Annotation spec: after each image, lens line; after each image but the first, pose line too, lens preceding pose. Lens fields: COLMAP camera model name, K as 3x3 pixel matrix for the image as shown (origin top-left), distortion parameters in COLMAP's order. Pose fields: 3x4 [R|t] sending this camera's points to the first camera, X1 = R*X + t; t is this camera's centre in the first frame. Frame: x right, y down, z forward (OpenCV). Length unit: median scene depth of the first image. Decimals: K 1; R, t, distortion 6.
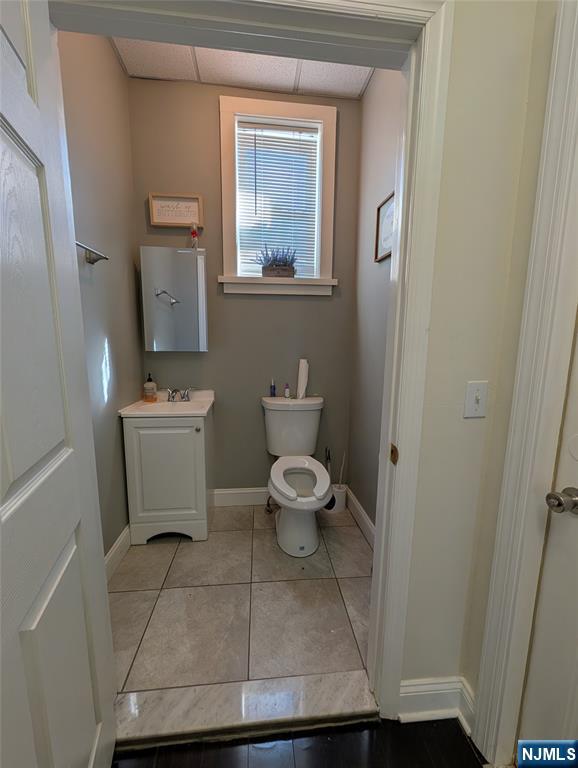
lens RADIAL K [[299.5, 0, 288.6], [0, 299.5, 384.4], [0, 0, 1]] dist [0.001400, -0.000767]
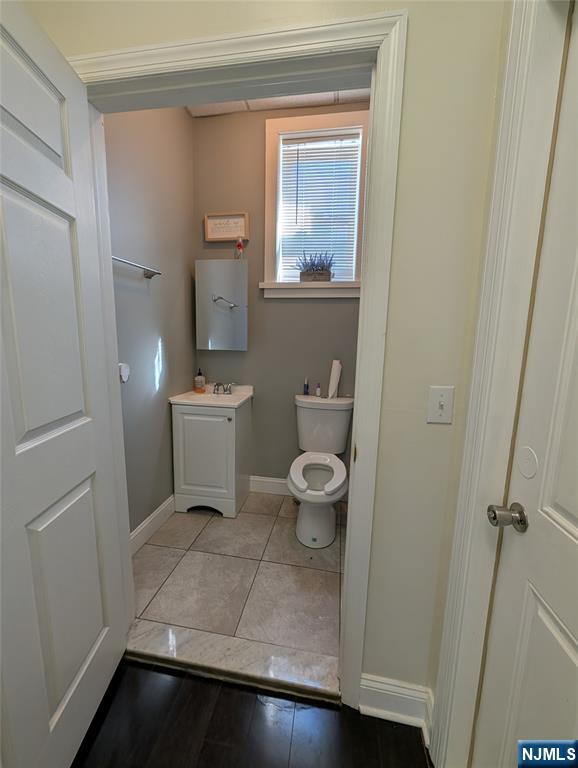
lens RADIAL K [[299.5, 0, 289.5], [0, 299.5, 384.0], [0, 0, 1]] dist [0.001400, -0.000767]
pose [[0.965141, 0.048919, -0.257120, 0.205147], [-0.049330, 0.998771, 0.004856, 0.000883], [0.257041, 0.007997, 0.966367, -0.042124]]
